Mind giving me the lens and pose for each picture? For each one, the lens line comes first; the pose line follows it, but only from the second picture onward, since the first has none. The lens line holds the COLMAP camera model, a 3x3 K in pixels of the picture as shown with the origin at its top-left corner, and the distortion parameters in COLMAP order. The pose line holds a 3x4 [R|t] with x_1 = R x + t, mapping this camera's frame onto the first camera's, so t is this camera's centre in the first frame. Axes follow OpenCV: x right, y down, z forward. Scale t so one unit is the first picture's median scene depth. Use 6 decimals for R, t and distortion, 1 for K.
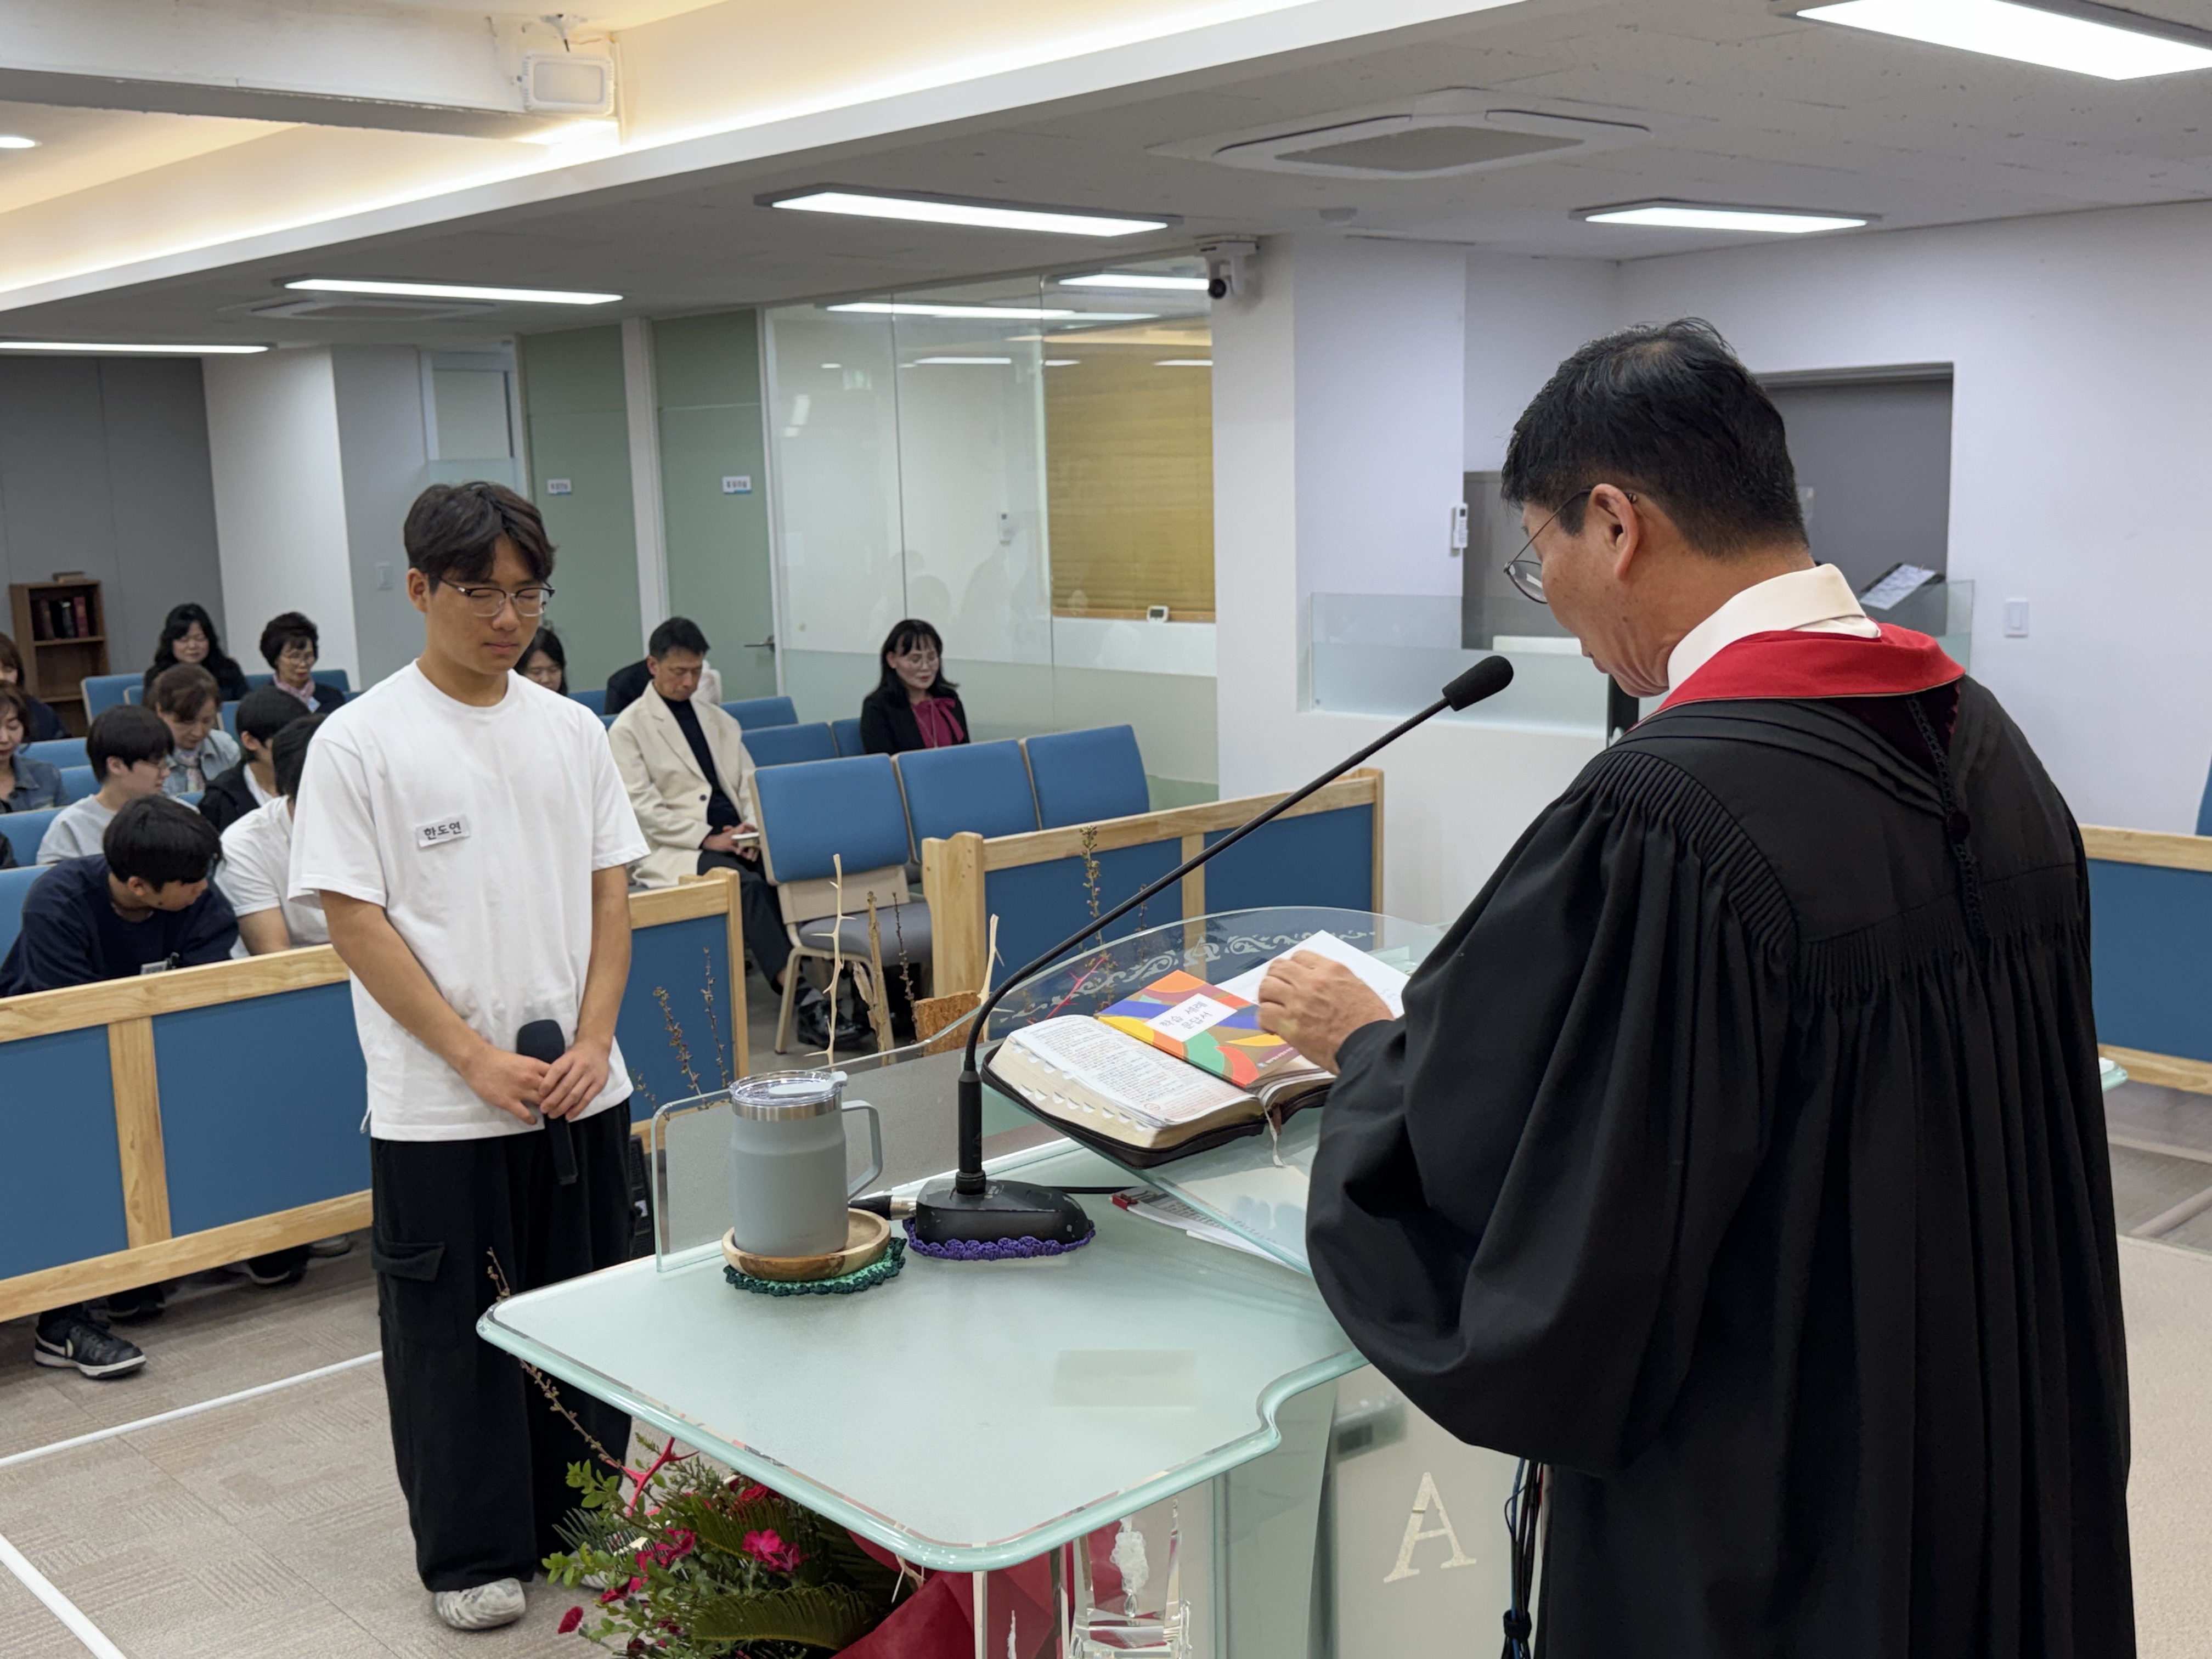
lens RADIAL K [[2292.2, 0, 1108.5], [0, 2292.2, 841.4], [0, 0, 1]] dist [0.087349, 0.000000]
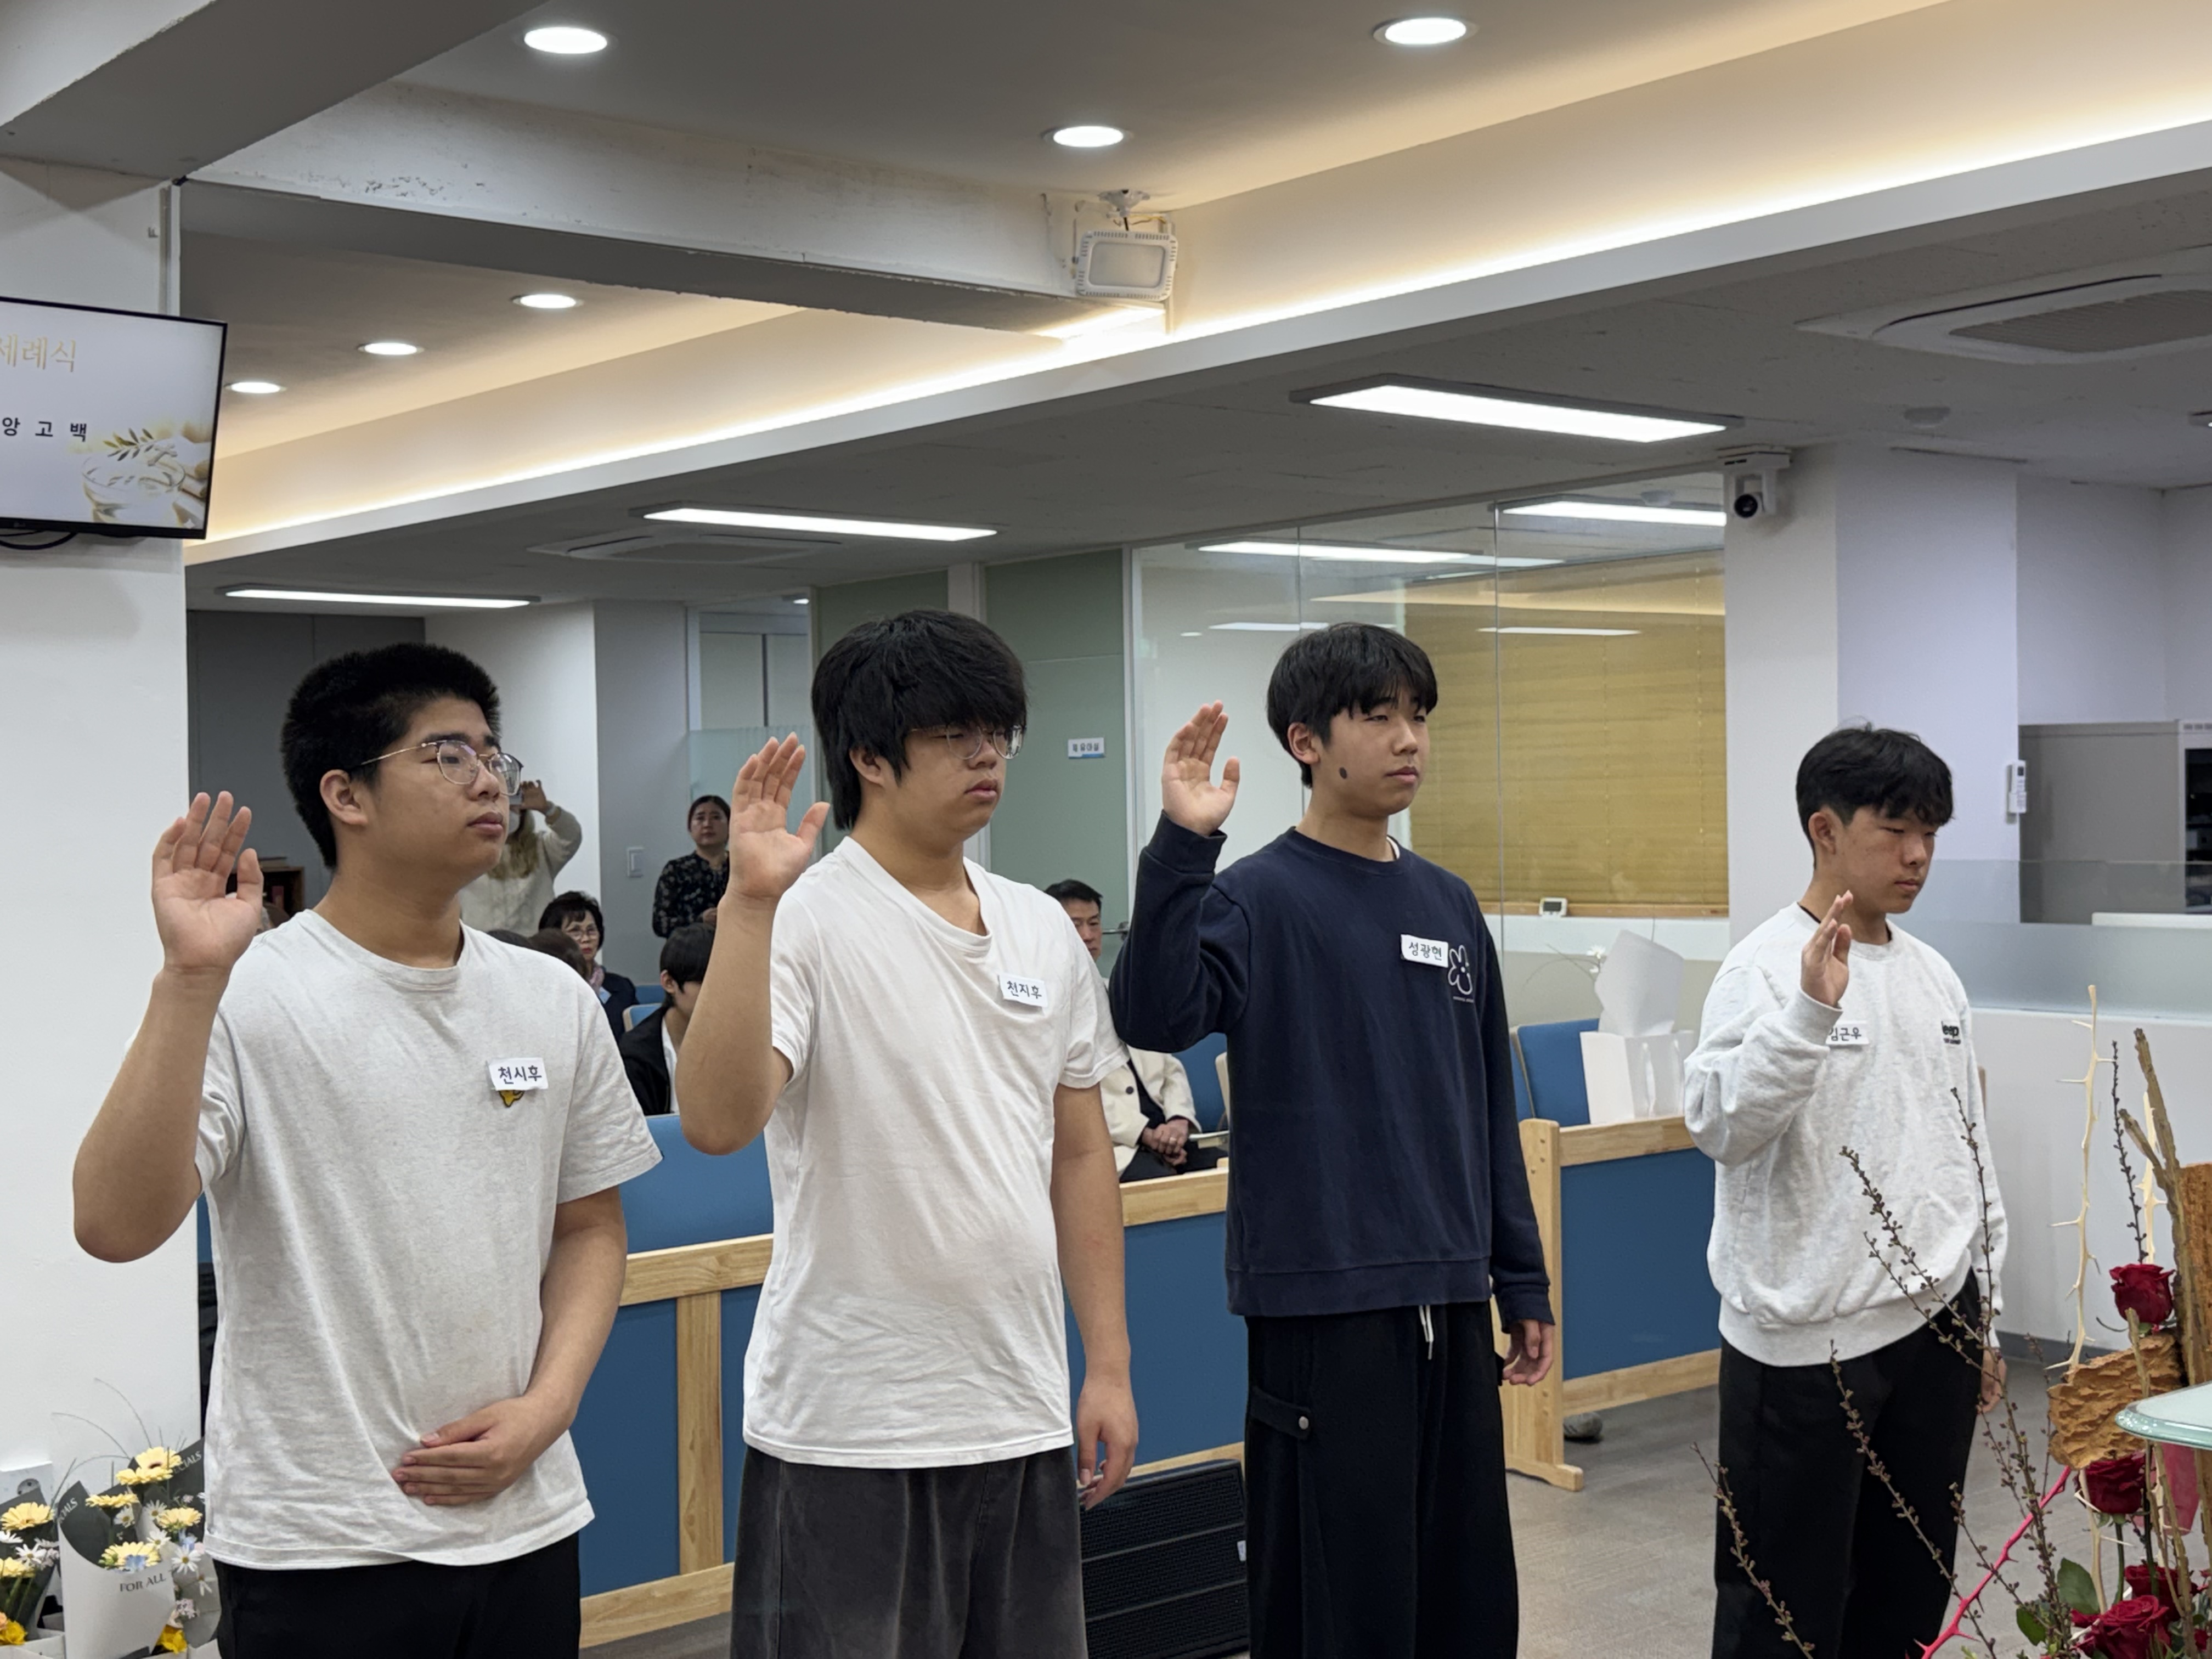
lens RADIAL K [[2762.3, 0, 1100.9], [0, 2762.3, 808.2], [0, 0, 1]] dist [0.125691, 0.000000]
pose [[0.998730, 0.007525, -0.049815, -0.156064], [-0.015120, 0.987971, -0.153899, 0.038657], [0.048058, 0.154457, 0.986830, -0.022223]]
